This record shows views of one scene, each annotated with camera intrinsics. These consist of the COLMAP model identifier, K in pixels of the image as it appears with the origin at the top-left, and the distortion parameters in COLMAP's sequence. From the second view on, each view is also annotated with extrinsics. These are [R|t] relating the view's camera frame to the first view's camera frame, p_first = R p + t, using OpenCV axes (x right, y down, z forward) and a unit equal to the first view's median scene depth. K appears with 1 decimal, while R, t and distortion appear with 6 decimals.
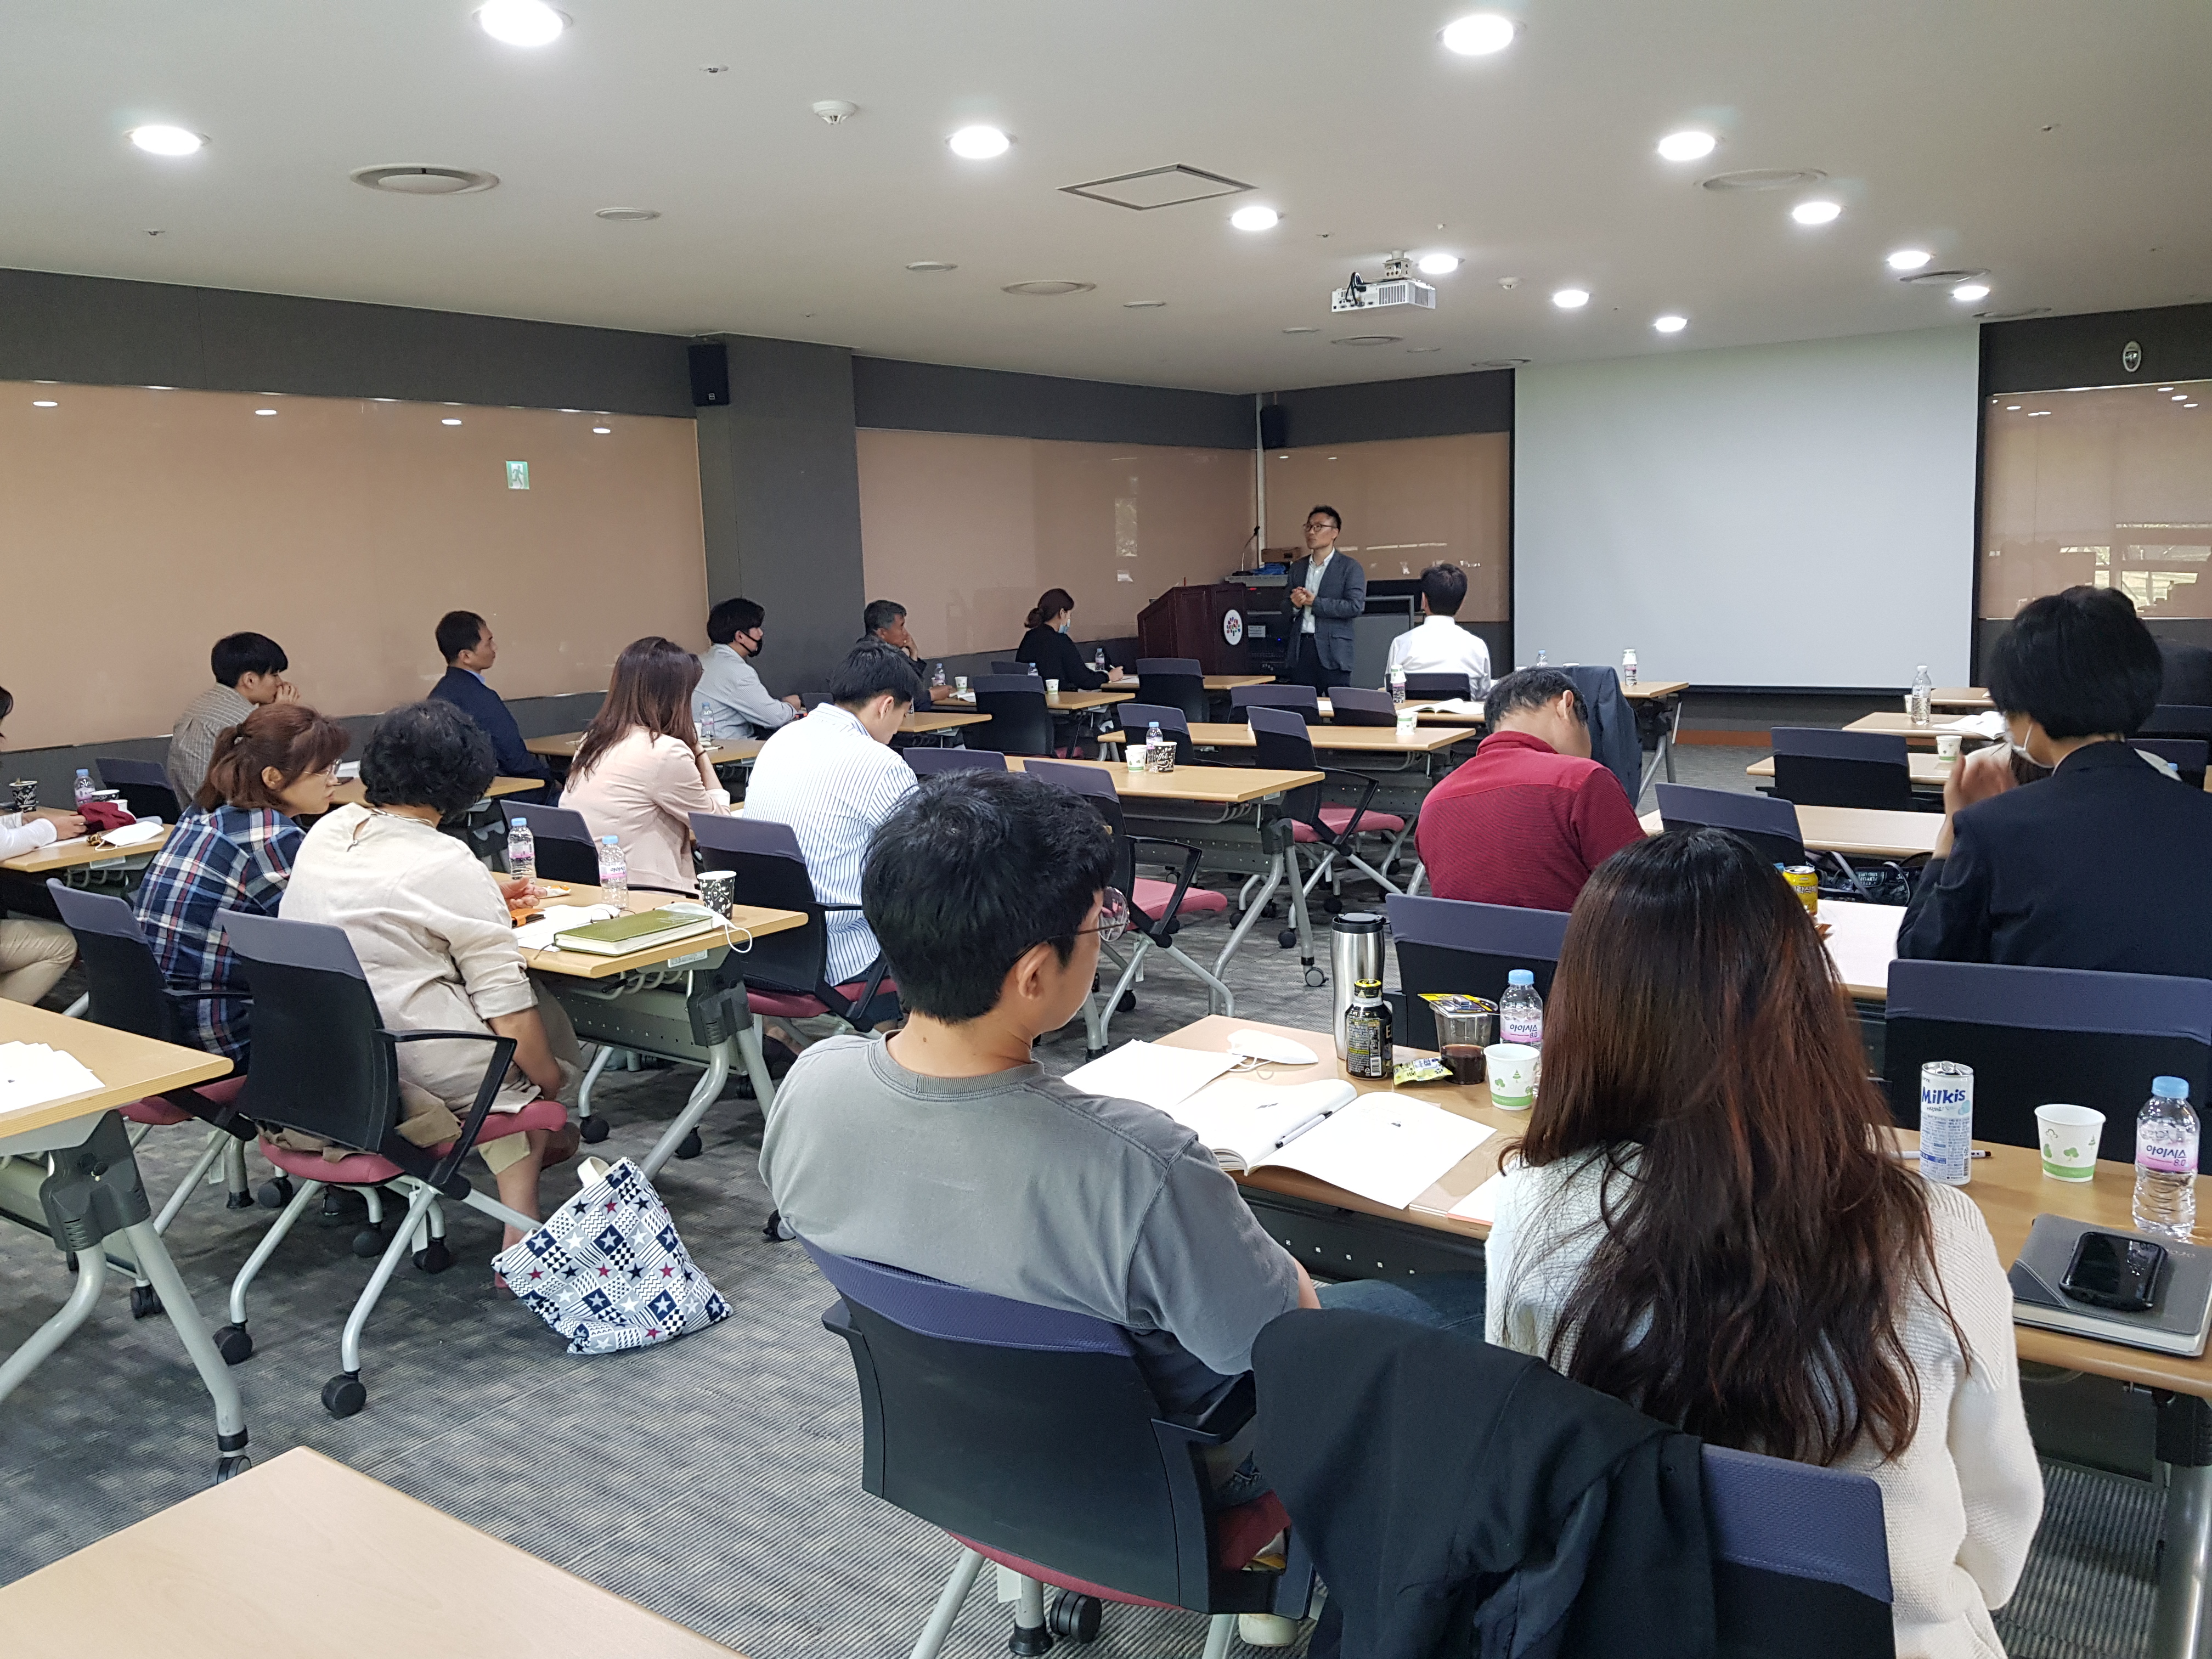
lens RADIAL K [[1775.9, 0, 1106.0], [0, 1775.9, 829.5], [0, 0, 1]] dist [-0.003878, -0.008312]
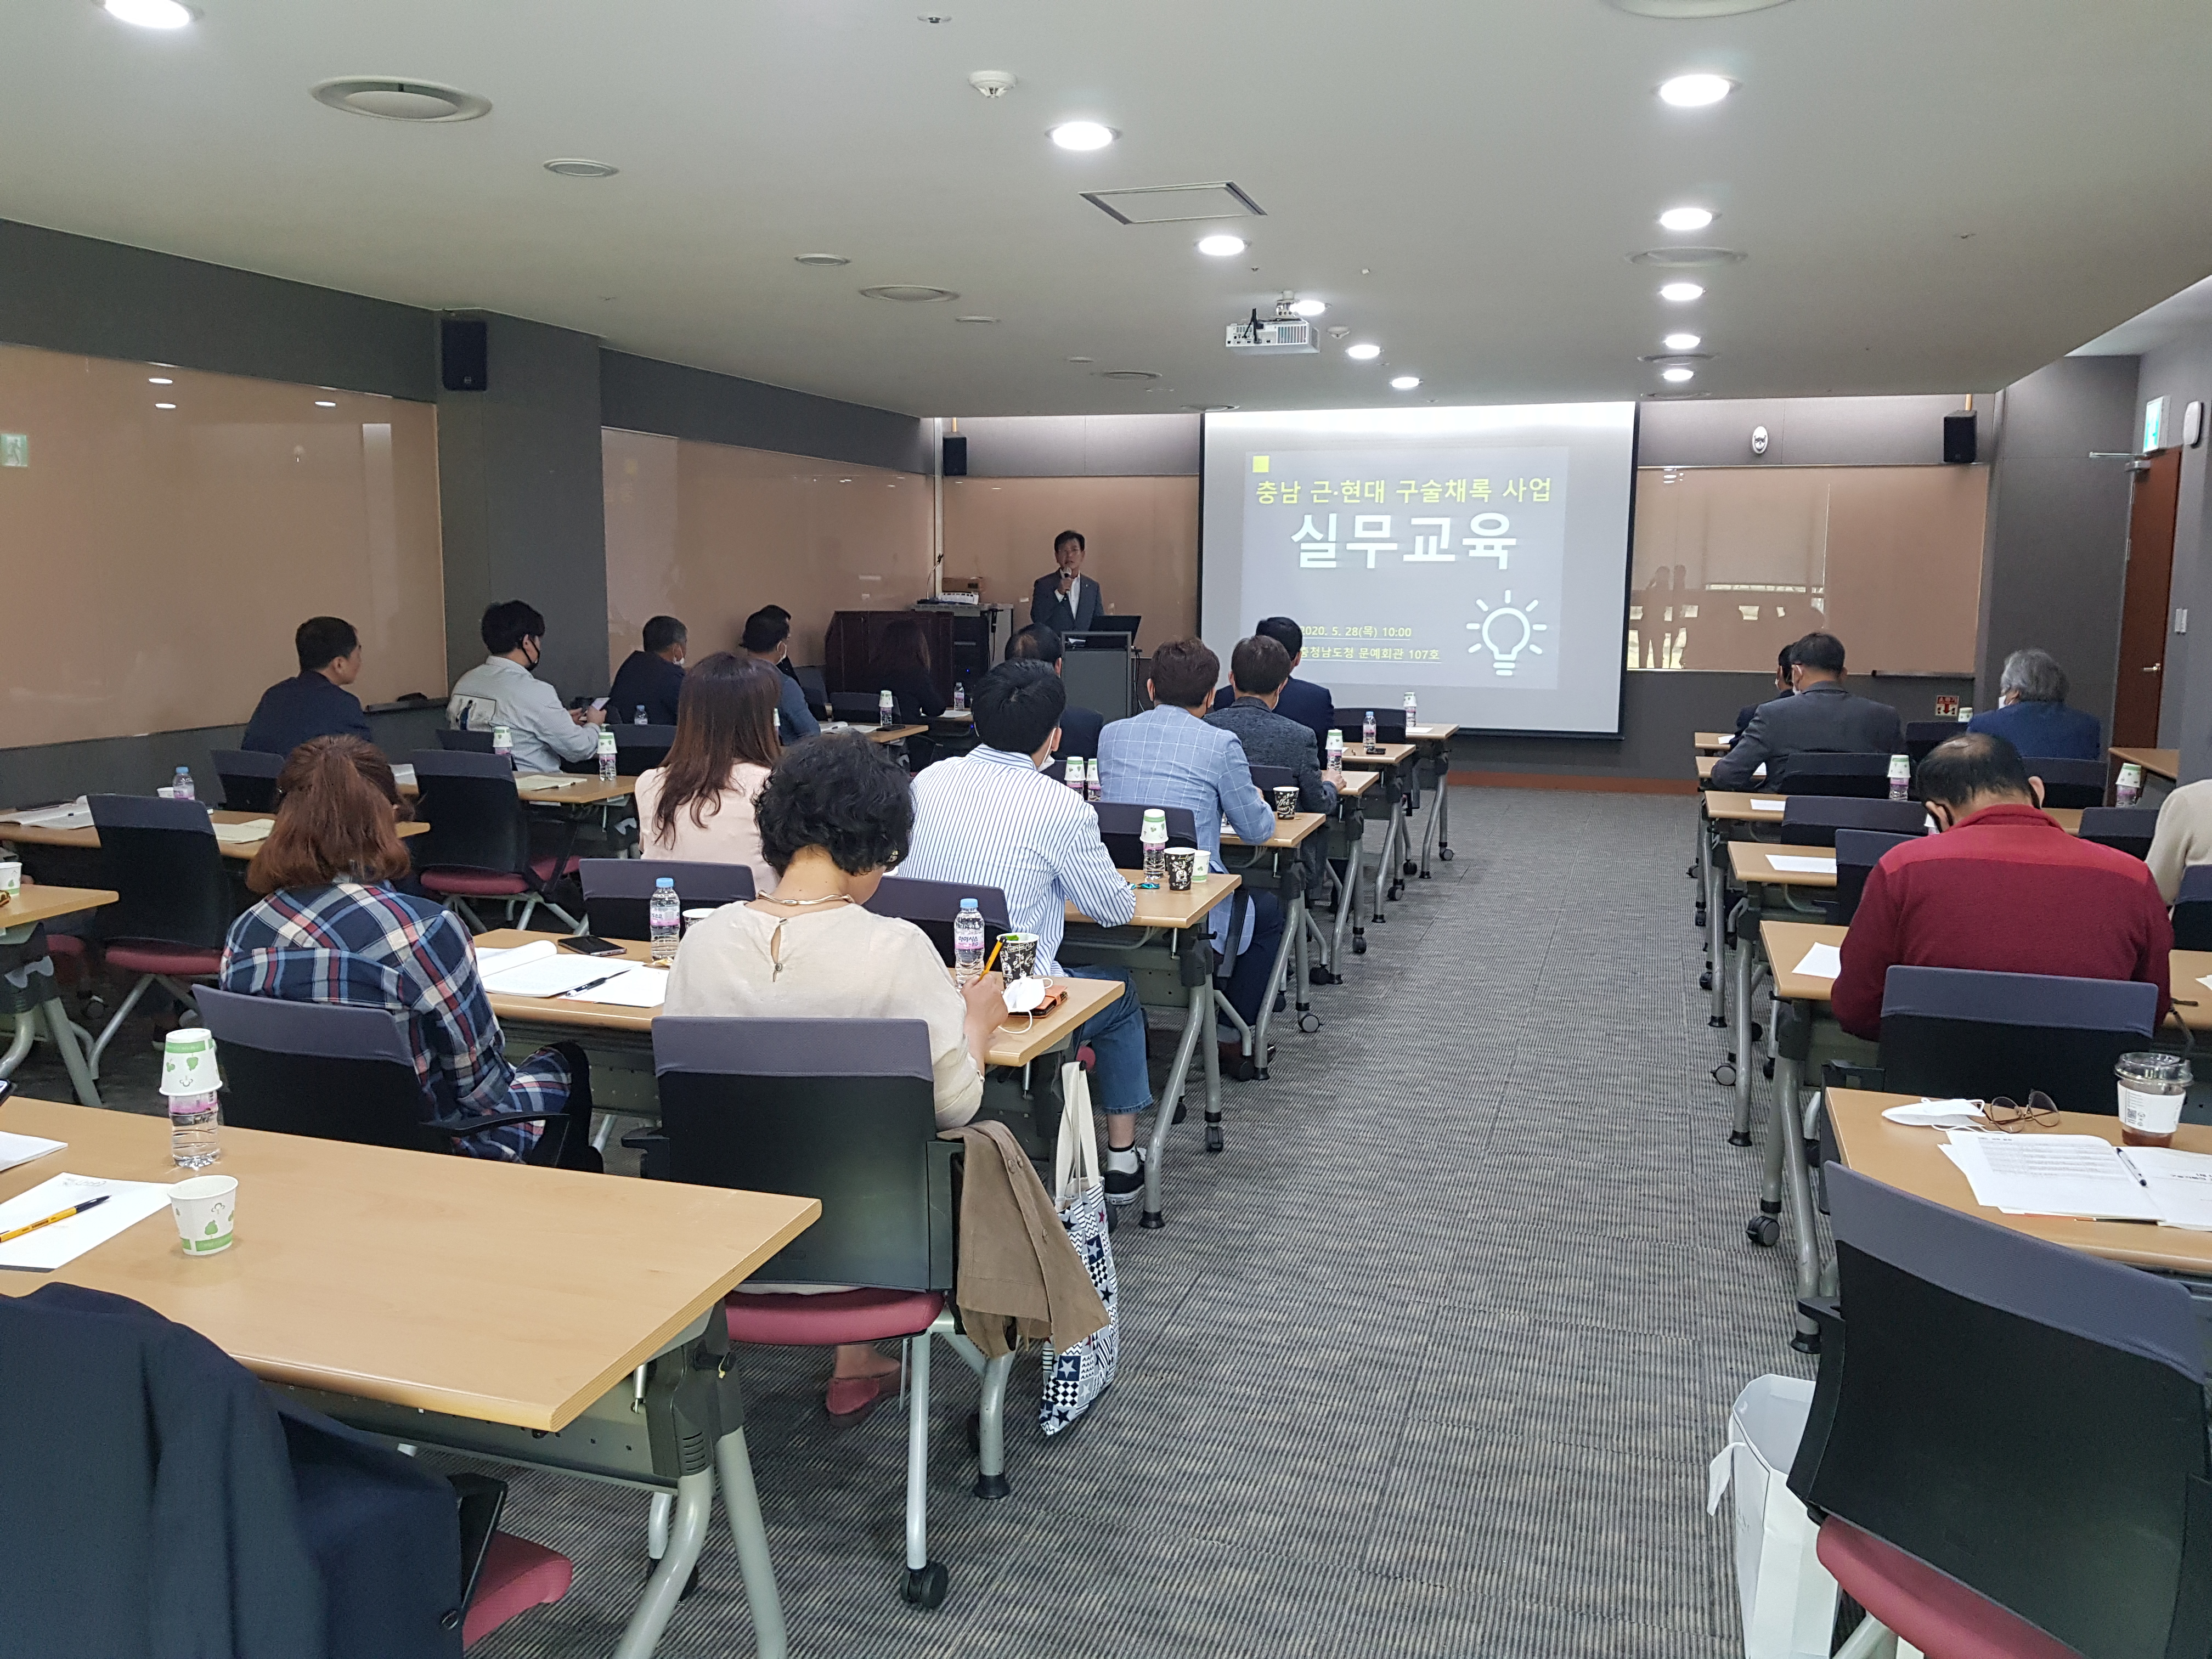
lens RADIAL K [[1775.9, 0, 1106.0], [0, 1775.9, 829.5], [0, 0, 1]] dist [-0.003878, -0.008312]
pose [[0.950481, 0.001606, 0.310778, -0.188734], [0.003353, 0.999875, -0.015420, -0.005816], [-0.310764, 0.015699, 0.950357, 0.065893]]
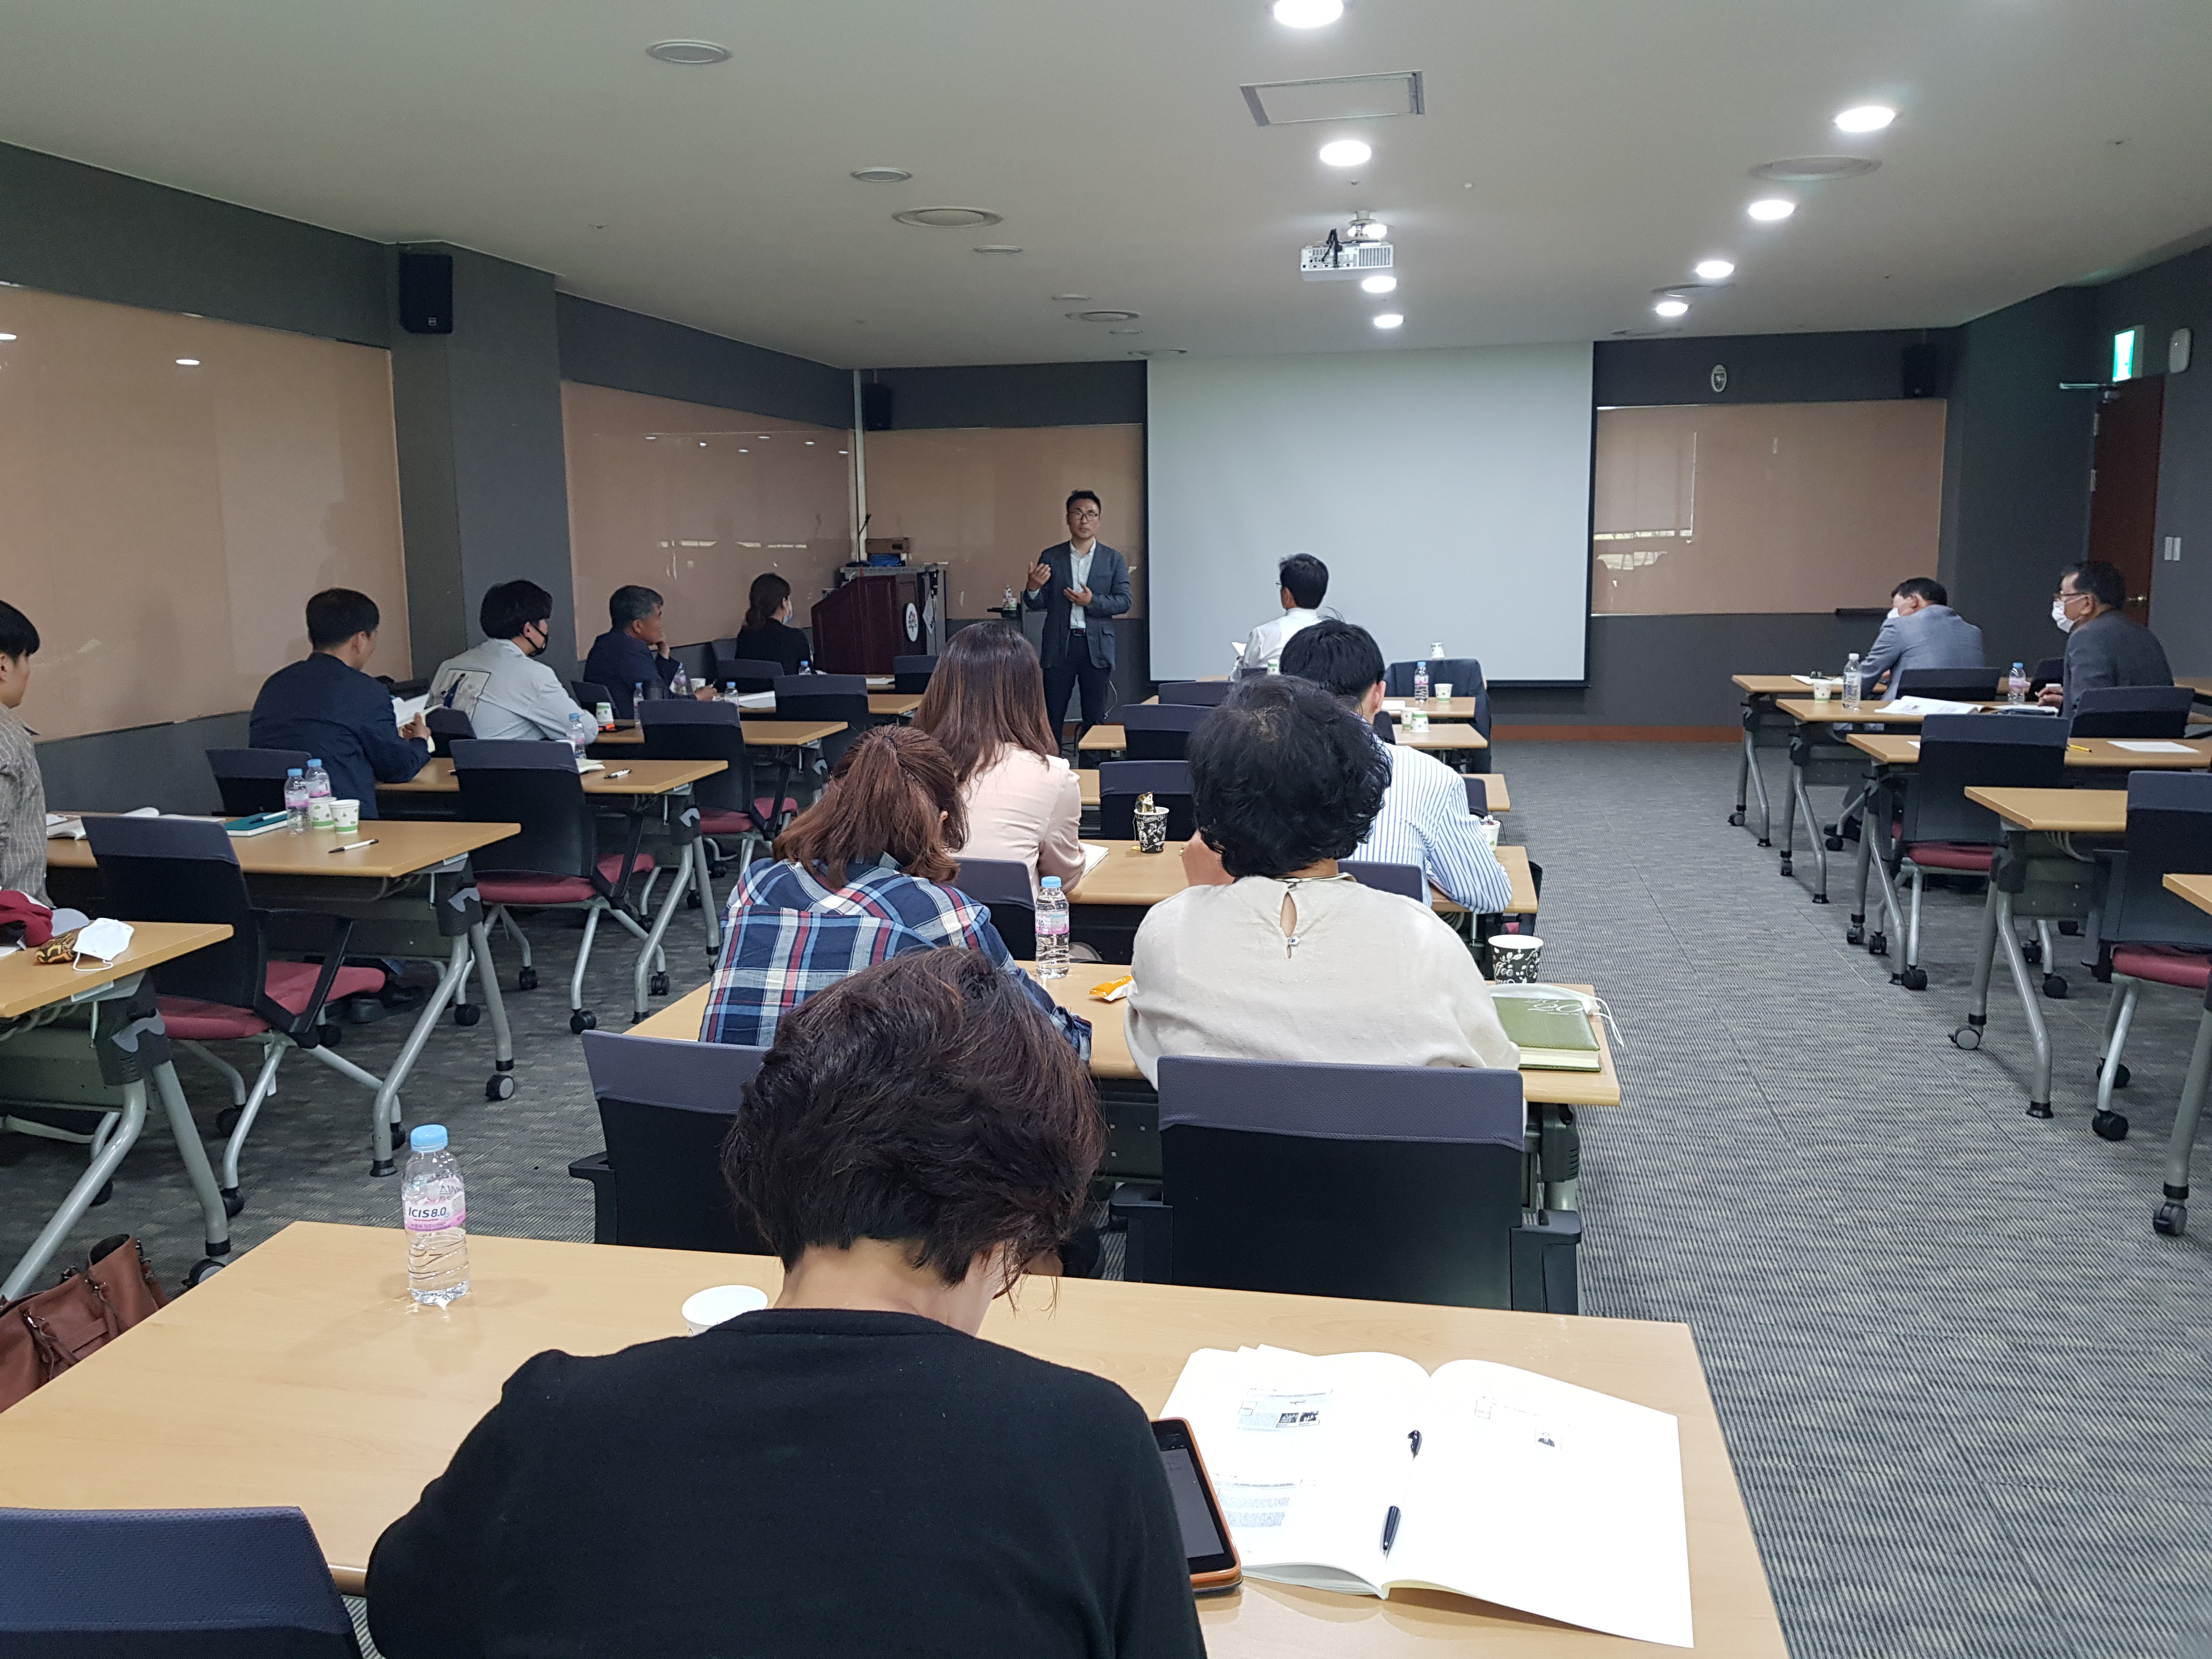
lens RADIAL K [[1793.7, 0, 1106.3], [0, 1793.7, 789.7], [0, 0, 1]] dist [-0.001975, -0.068782]
pose [[0.914241, -0.033023, 0.403822, -0.267336], [0.043453, 0.998916, -0.016687, -0.011351], [-0.402834, 0.032803, 0.914685, 0.160878]]
